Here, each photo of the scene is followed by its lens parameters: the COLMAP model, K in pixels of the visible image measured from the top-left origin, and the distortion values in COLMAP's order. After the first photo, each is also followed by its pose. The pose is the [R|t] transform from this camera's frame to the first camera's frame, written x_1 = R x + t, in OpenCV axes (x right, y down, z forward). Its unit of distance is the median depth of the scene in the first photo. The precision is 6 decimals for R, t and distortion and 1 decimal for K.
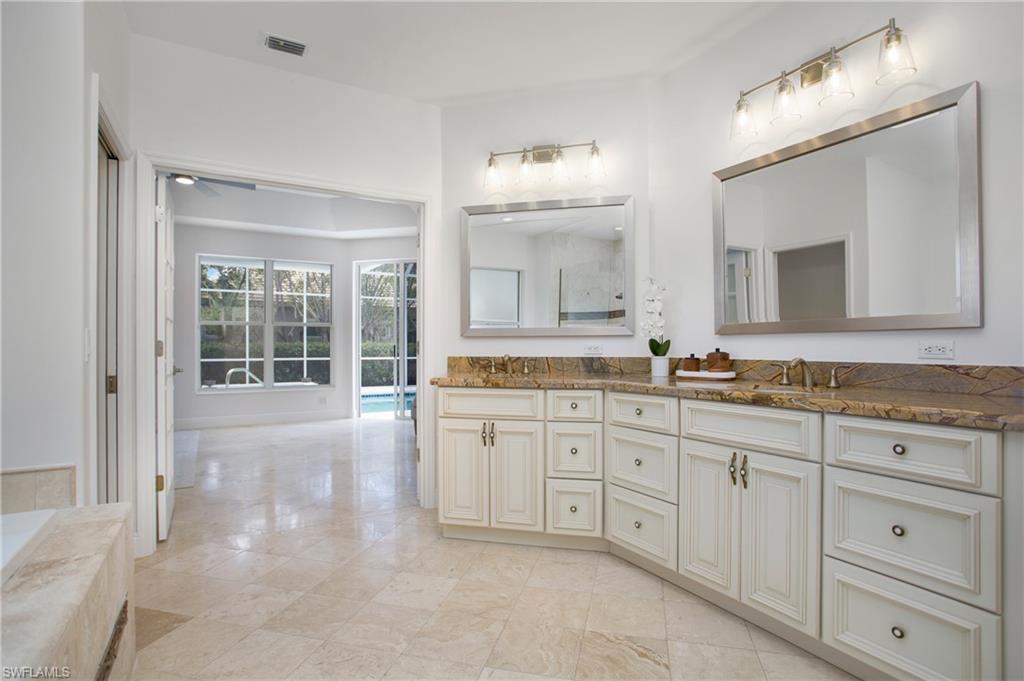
lens RADIAL K [[502.1, 0, 512.0], [0, 502.1, 340.5], [0, 0, 1]] dist [-0.033318, -0.000415]
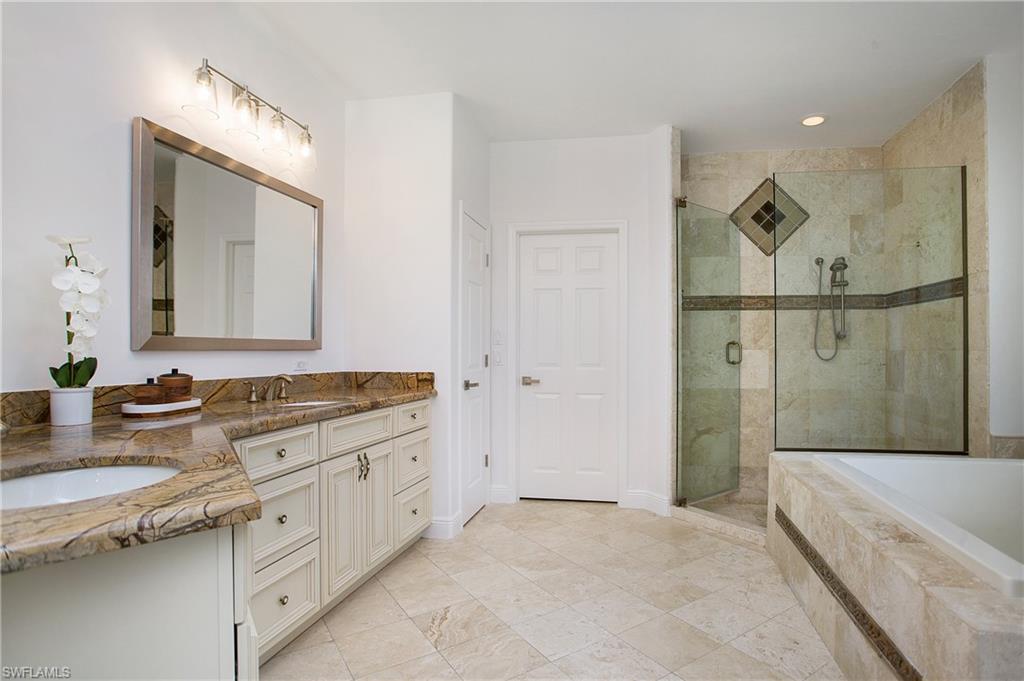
lens RADIAL K [[502.4, 0, 578.4], [0, 502.4, 355.3], [0, 0, 1]] dist [-0.046193, 0.000143]
pose [[-0.784749, 0.003241, 0.619805, -0.609743], [-0.001843, 0.999970, -0.007562, -0.000859], [-0.619811, -0.007077, -0.784719, 1.422514]]
